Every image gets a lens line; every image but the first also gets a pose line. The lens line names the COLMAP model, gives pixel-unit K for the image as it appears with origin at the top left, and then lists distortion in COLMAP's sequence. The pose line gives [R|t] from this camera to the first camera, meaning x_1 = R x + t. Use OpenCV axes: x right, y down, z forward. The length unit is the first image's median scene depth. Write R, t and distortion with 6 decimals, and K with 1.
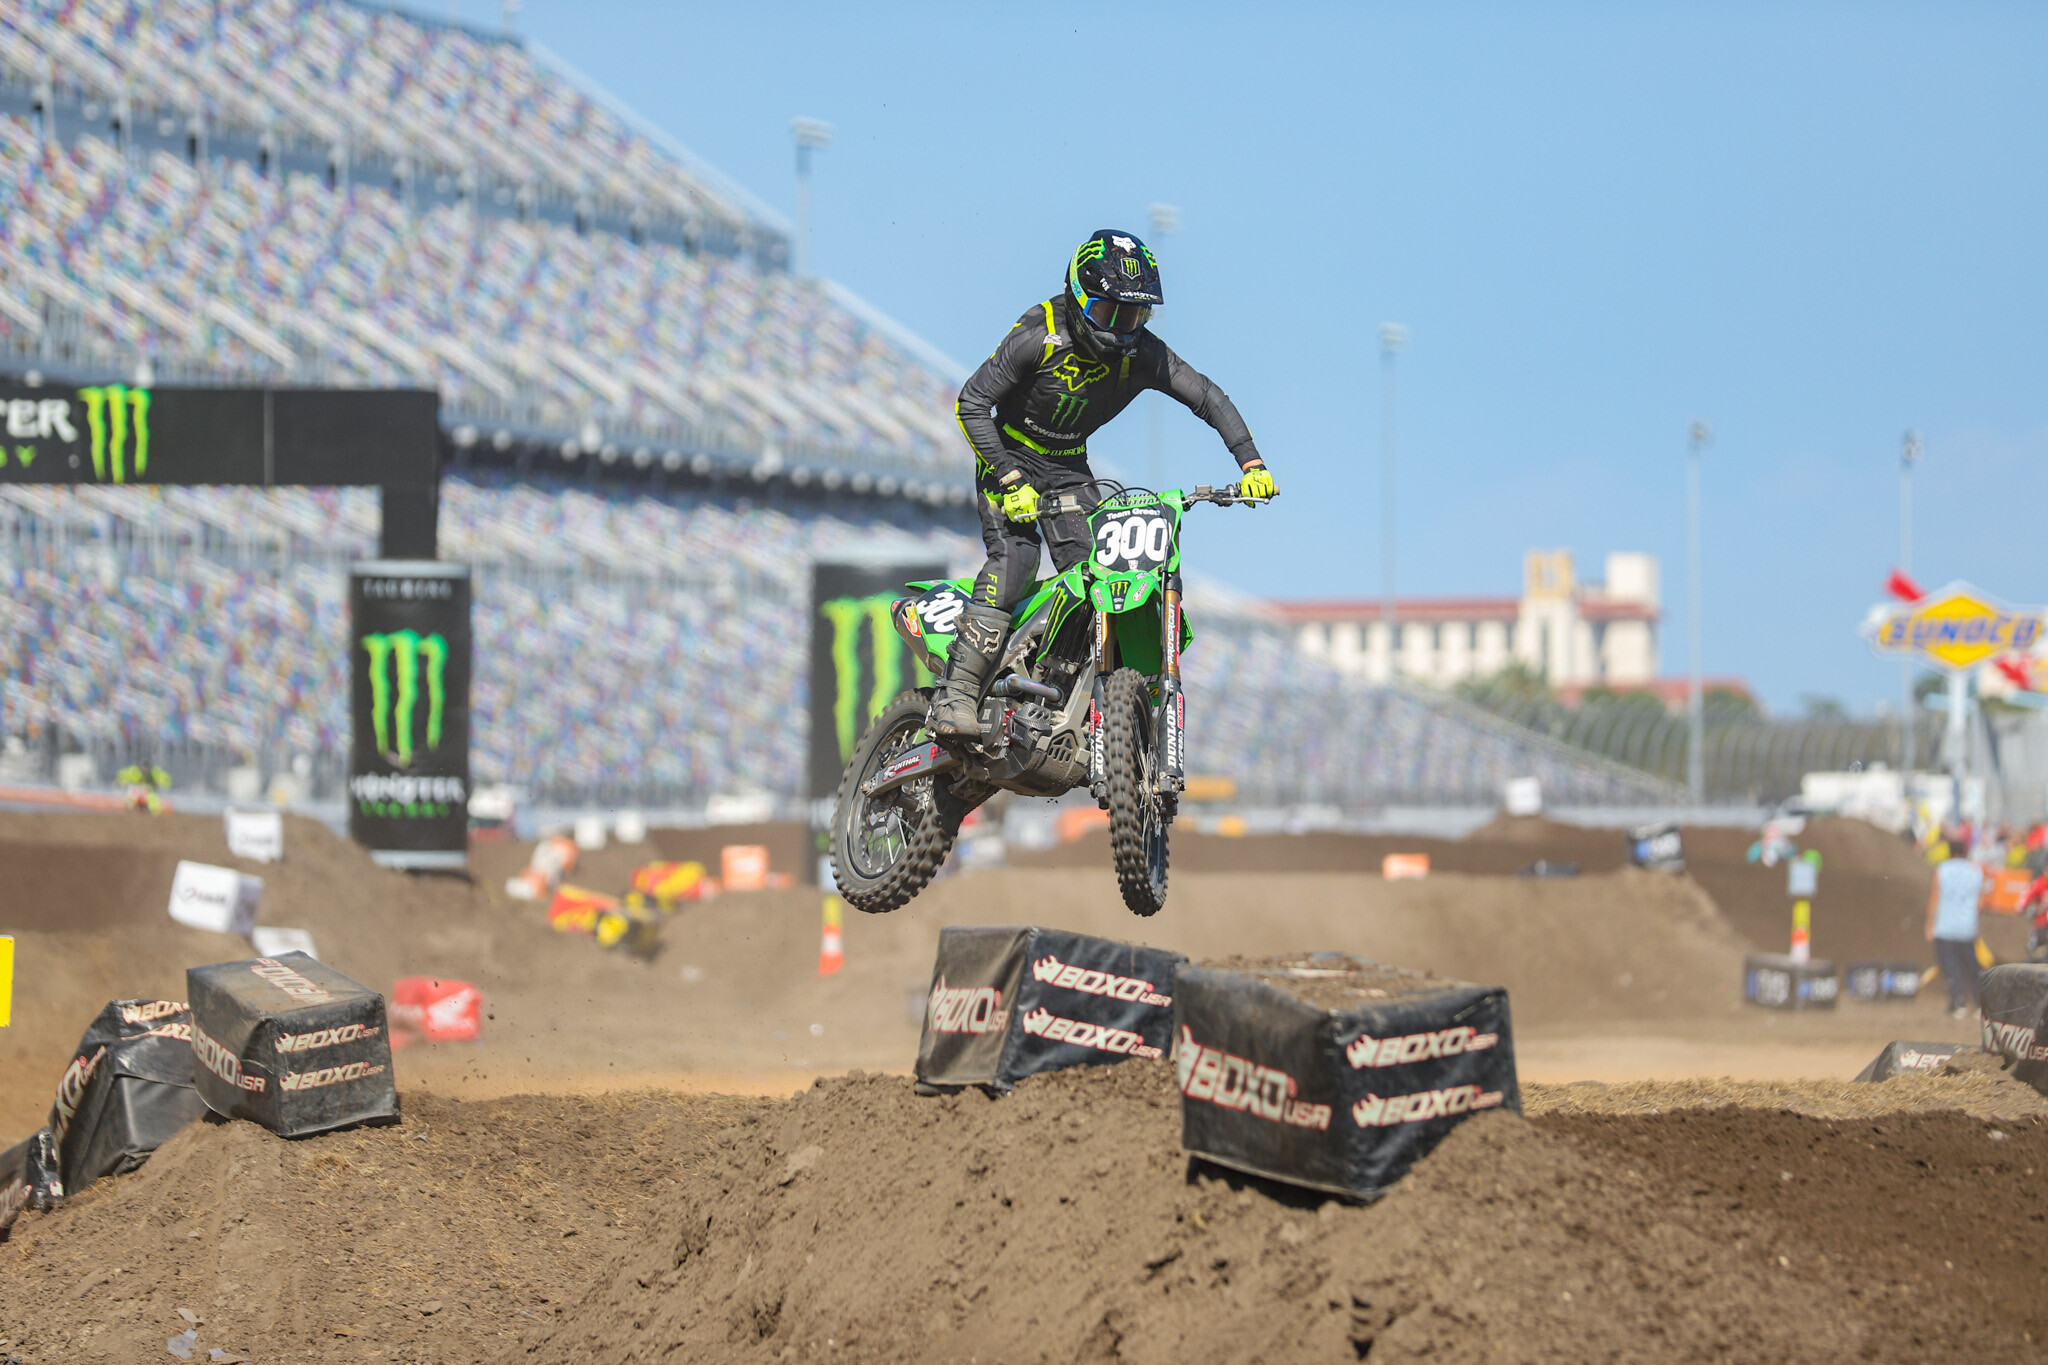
lens RADIAL K [[11507.5, 0, 1015.3], [0, 11507.5, 669.5], [0, 0, 1]] dist [1.047593, 0.000000]
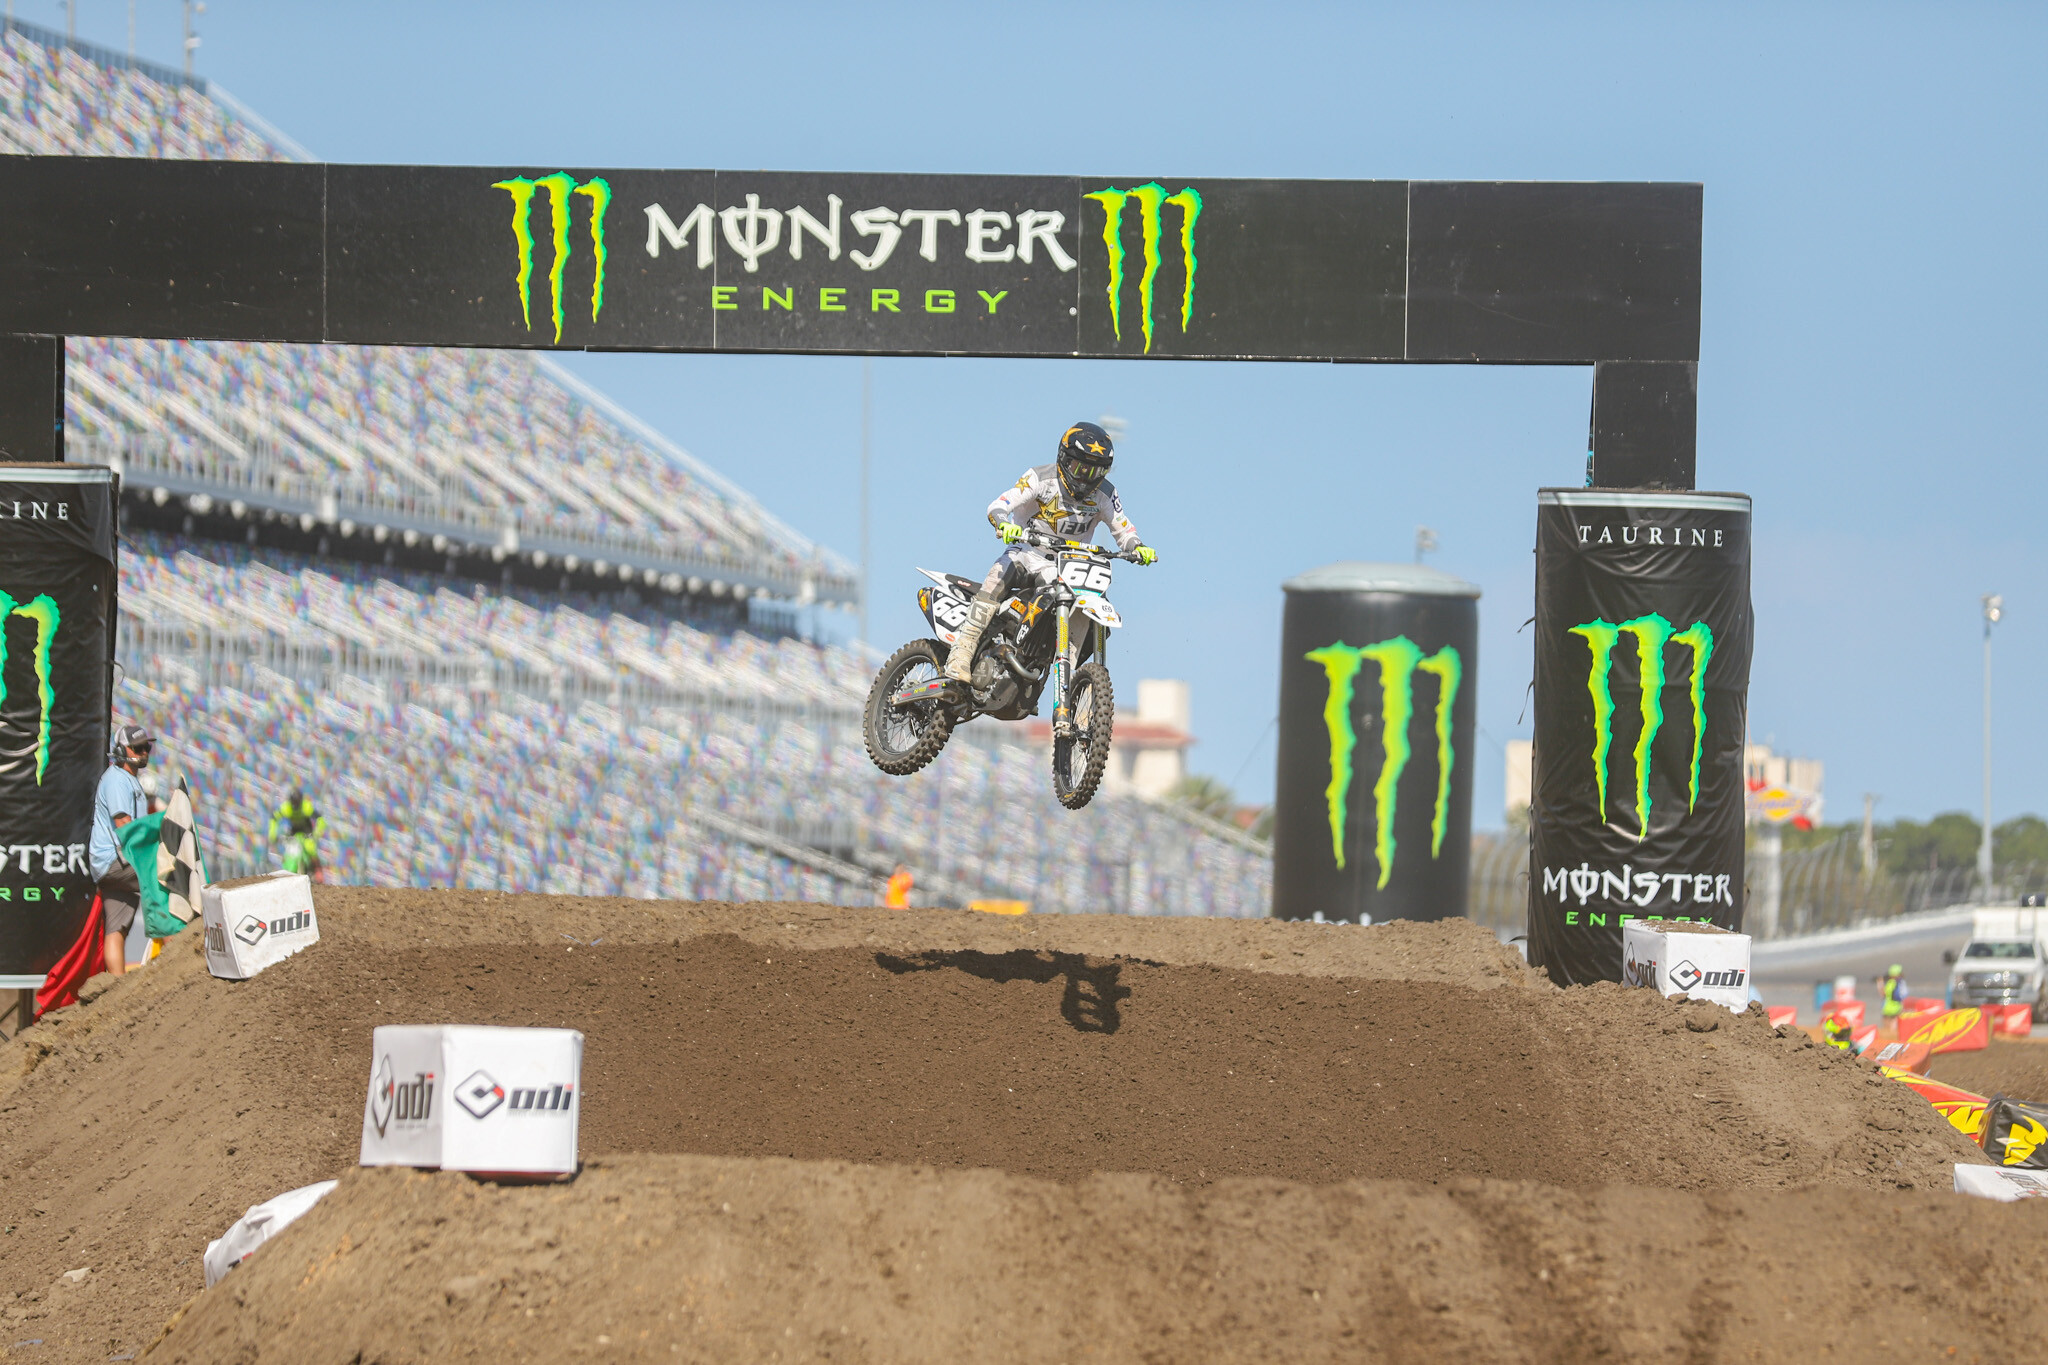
lens RADIAL K [[11507.5, 0, 1025.3], [0, 11507.5, 690.5], [0, 0, 1]] dist [1.047593, 0.000000]
pose [[0.998701, 0.016356, 0.048264, -0.041534], [-0.015926, 0.999830, -0.009288, 0.002479], [-0.048408, 0.008508, 0.998791, 0.156331]]
